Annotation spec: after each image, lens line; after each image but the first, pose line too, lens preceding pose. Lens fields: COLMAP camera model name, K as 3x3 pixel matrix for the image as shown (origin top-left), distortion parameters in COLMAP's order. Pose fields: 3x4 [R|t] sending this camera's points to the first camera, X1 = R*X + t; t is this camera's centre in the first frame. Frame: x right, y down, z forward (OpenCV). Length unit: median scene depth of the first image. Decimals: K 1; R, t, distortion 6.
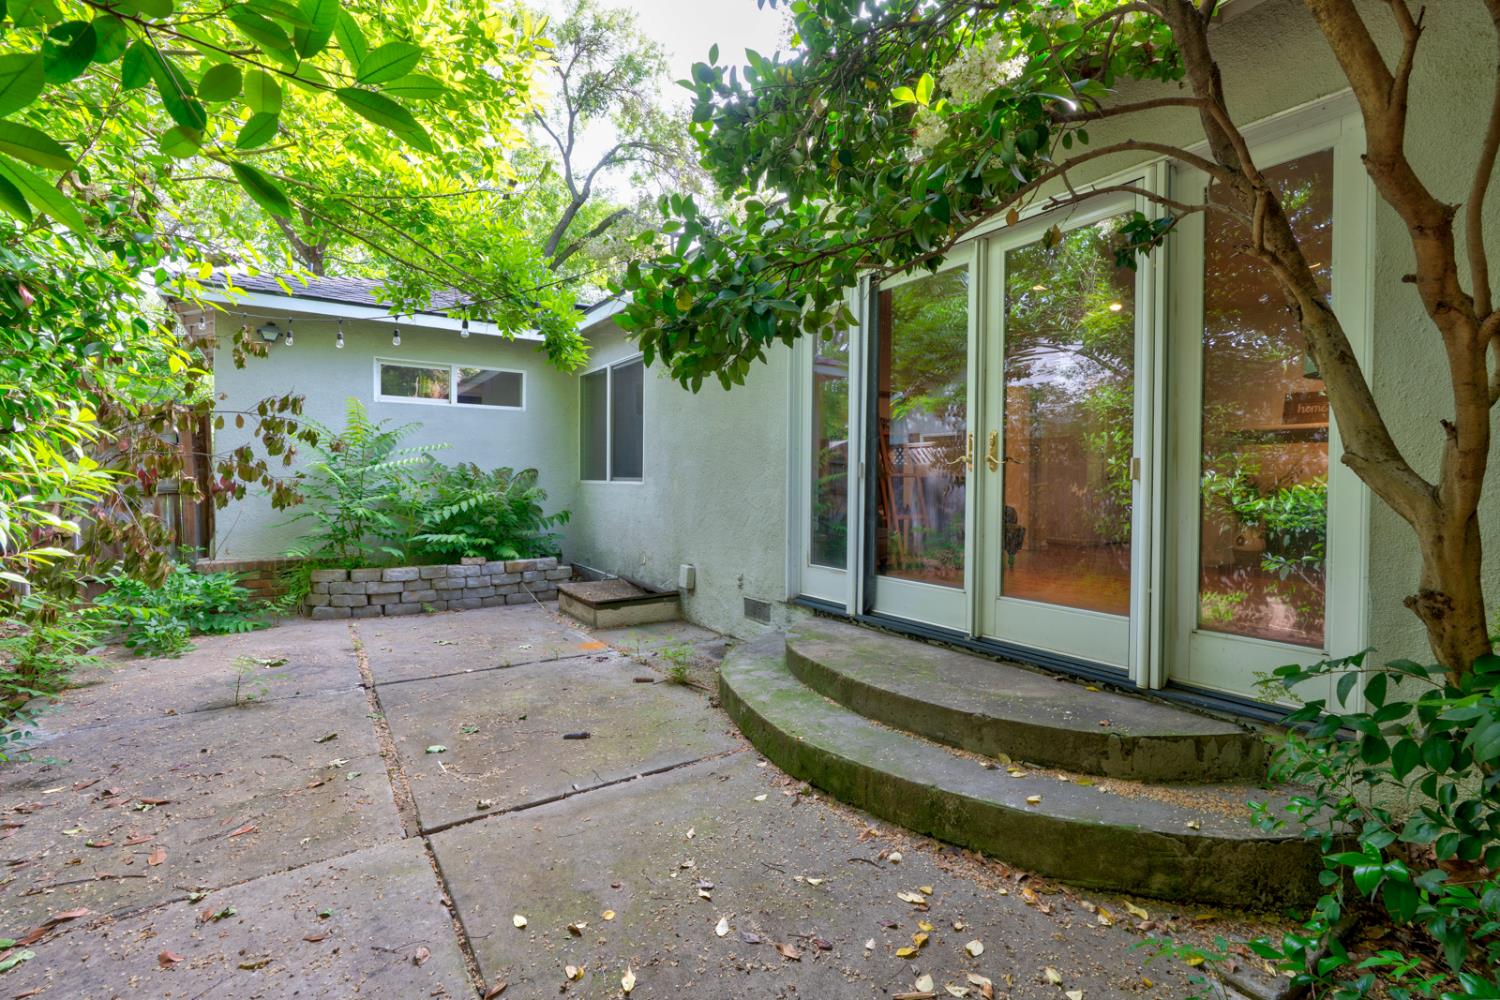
lens RADIAL K [[679.9, 0, 748.5], [0, 679.9, 491.6], [0, 0, 1]] dist [0.000011, 0.000003]
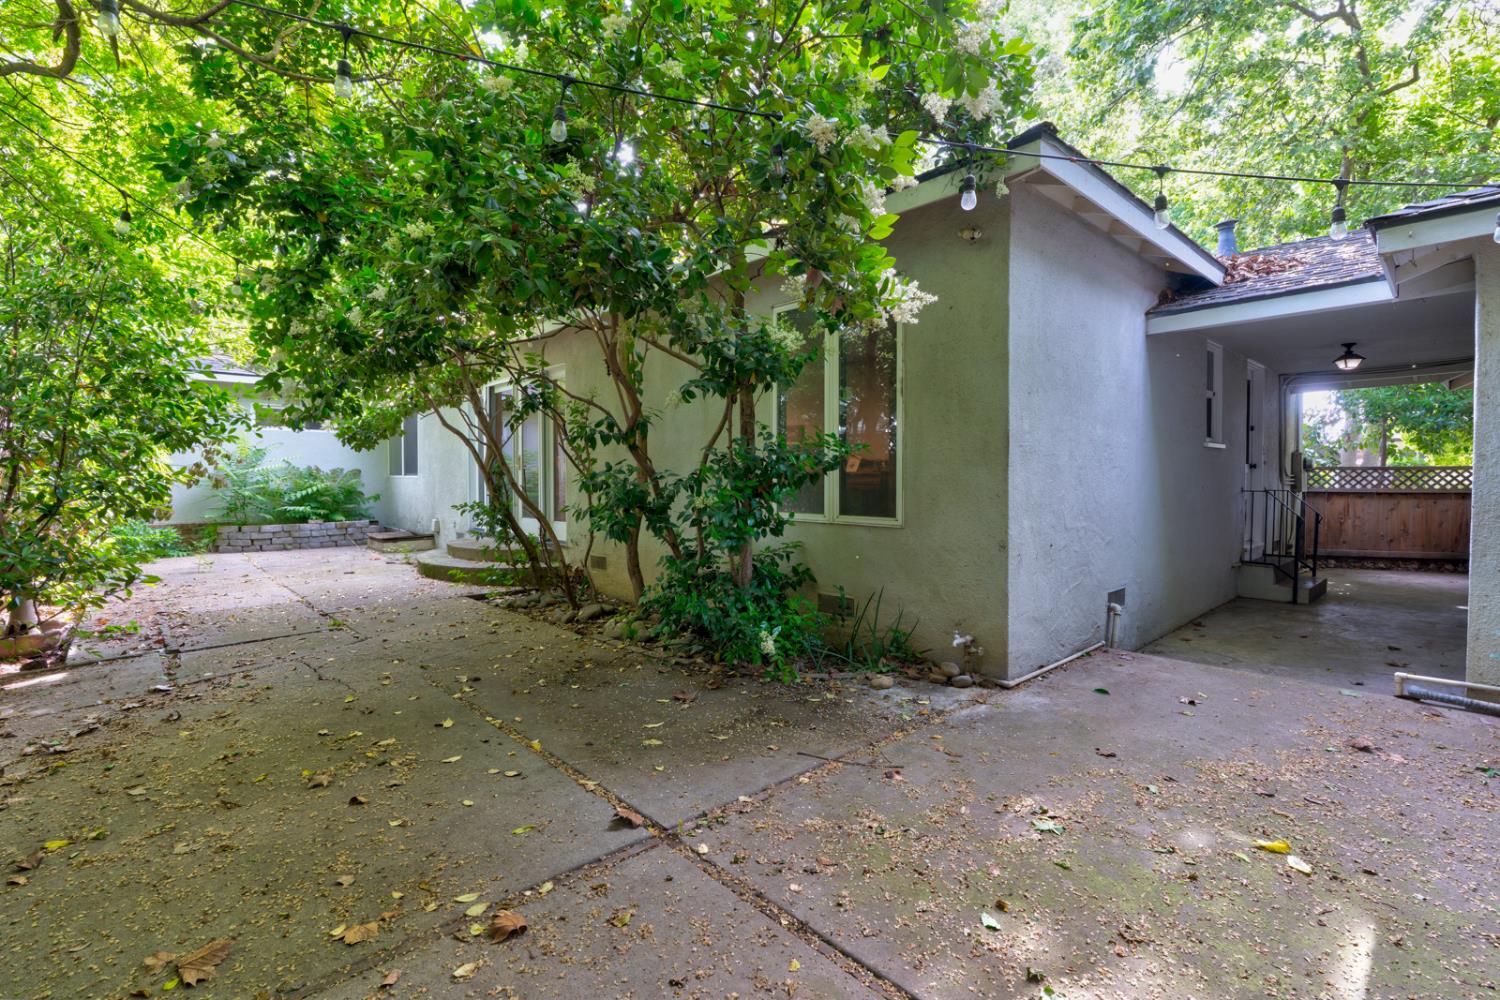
lens RADIAL K [[679.9, 0, 751.5], [0, 679.9, 492.8], [0, 0, 1]] dist [0.000011, 0.000003]
pose [[0.987971, -0.012119, 0.154162, 0.461846], [0.010531, 0.999883, 0.011114, 0.019883], [-0.154278, -0.009357, 0.987983, -0.959561]]
